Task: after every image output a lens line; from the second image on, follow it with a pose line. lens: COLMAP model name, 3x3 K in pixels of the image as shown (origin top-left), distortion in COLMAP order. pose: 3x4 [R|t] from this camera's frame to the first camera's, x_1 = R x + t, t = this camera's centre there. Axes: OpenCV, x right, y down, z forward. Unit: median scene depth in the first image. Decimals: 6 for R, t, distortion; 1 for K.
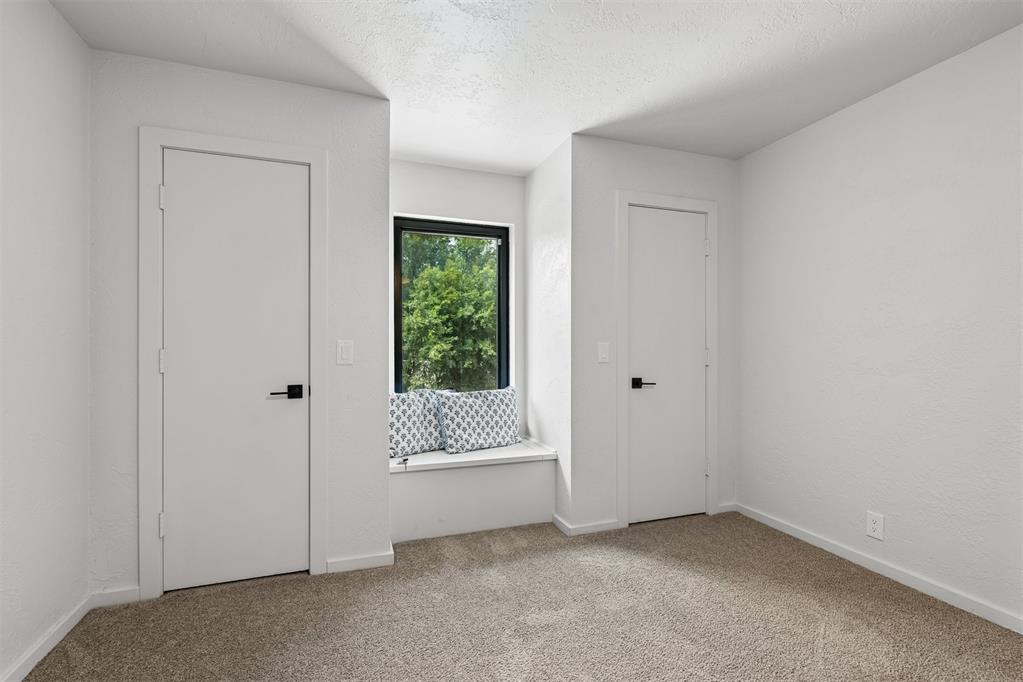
lens RADIAL K [[464.9, 0, 512.5], [0, 464.9, 346.5], [0, 0, 1]] dist [0.002891, 0.000293]
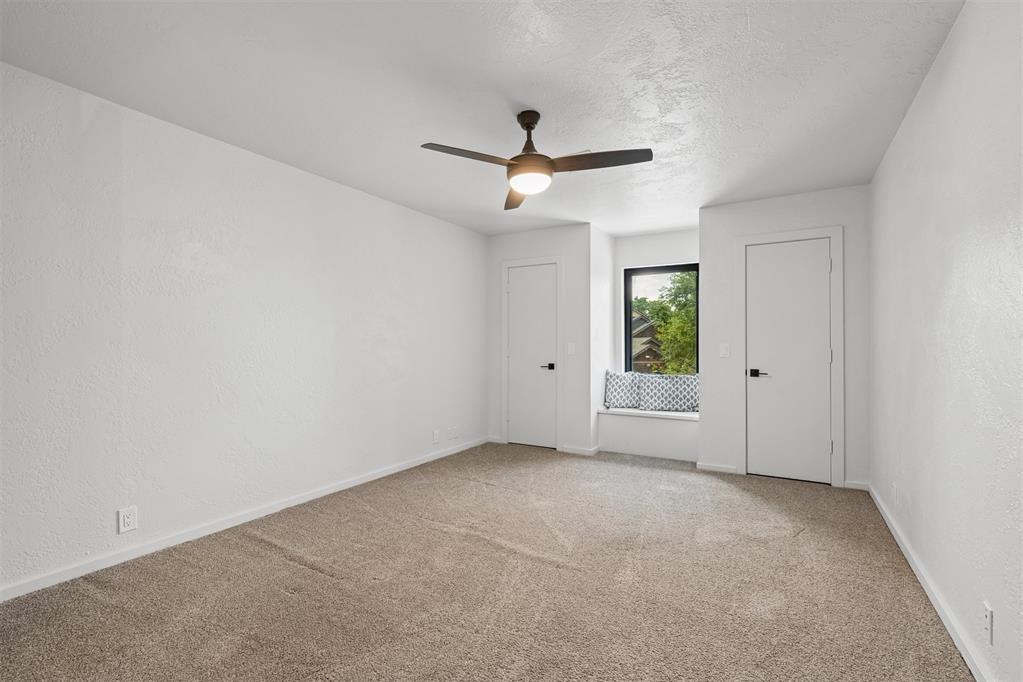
lens RADIAL K [[464.9, 0, 511.1], [0, 464.9, 341.8], [0, 0, 1]] dist [0.002891, 0.000293]
pose [[0.644435, -0.003430, -0.764651, 0.839693], [0.001944, 0.999994, -0.002847, -0.011508], [0.764657, 0.000348, 0.644438, -0.436937]]
